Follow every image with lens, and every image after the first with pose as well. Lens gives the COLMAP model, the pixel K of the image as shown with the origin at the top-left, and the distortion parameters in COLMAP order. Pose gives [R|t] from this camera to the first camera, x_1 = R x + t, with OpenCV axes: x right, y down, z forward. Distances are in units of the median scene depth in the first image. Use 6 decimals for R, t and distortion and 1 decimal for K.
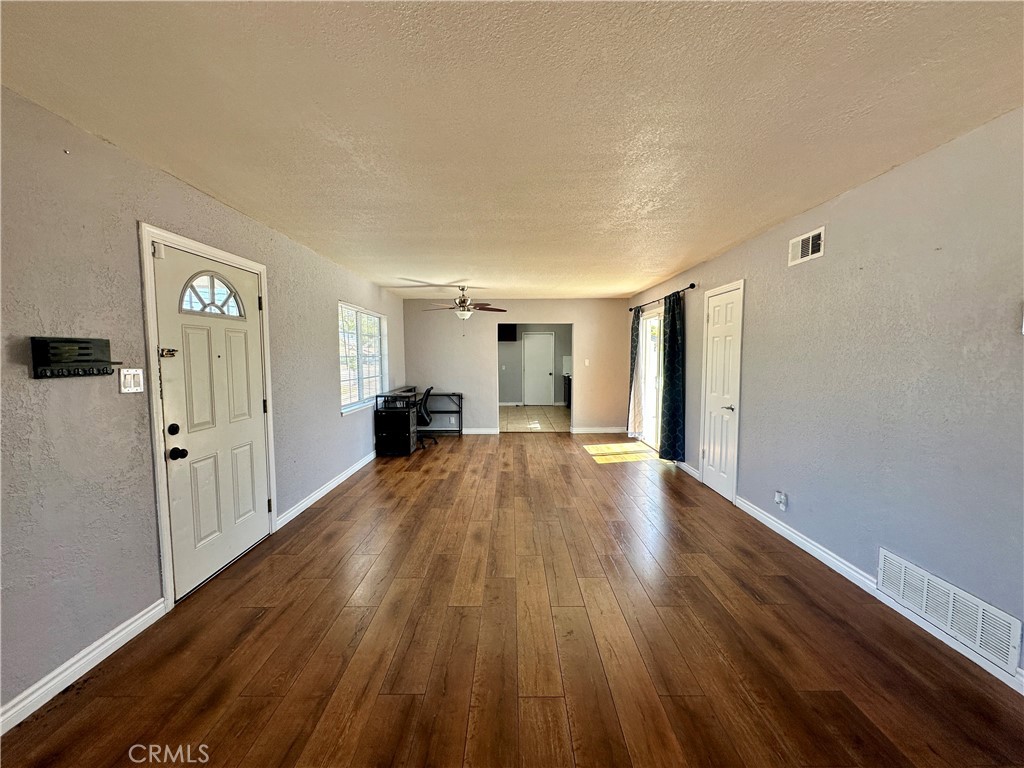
lens RADIAL K [[411.7, 0, 511.7], [0, 411.7, 383.3], [0, 0, 1]] dist [-0.000898, 0.000396]
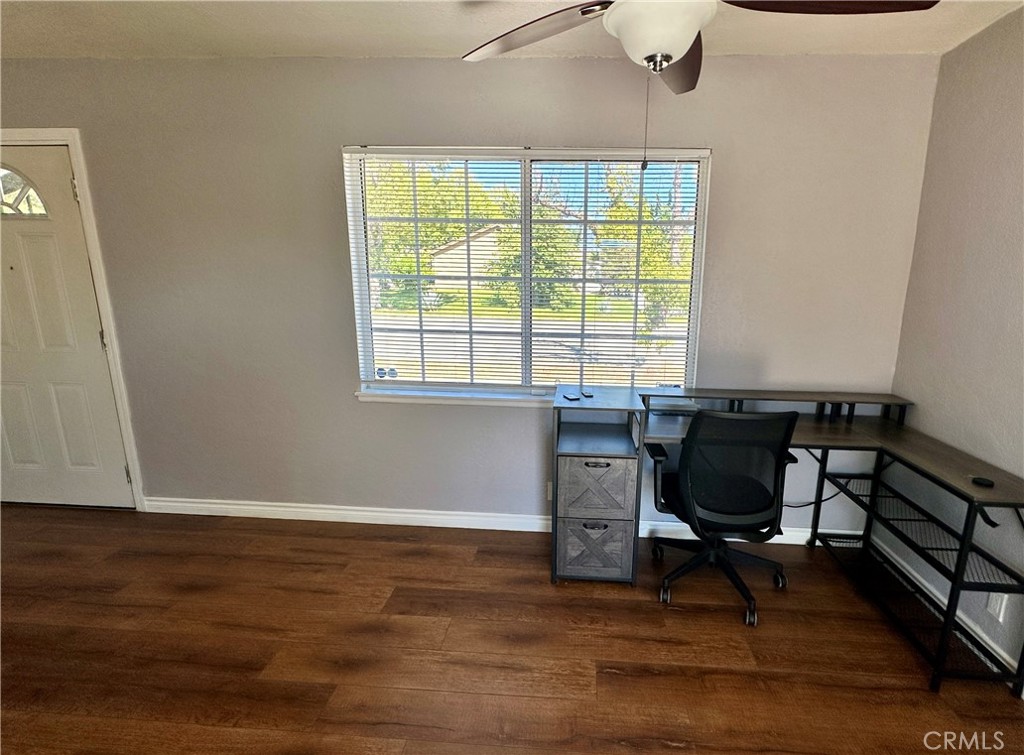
lens RADIAL K [[508.3, 0, 516.4], [0, 508.3, 378.2], [0, 0, 1]] dist [0.000877, 0.000446]
pose [[-0.075423, 0.211377, -0.974490, 0.211799], [-0.079050, 0.972931, 0.217157, -0.121156], [0.994013, 0.093412, -0.056672, 1.663077]]
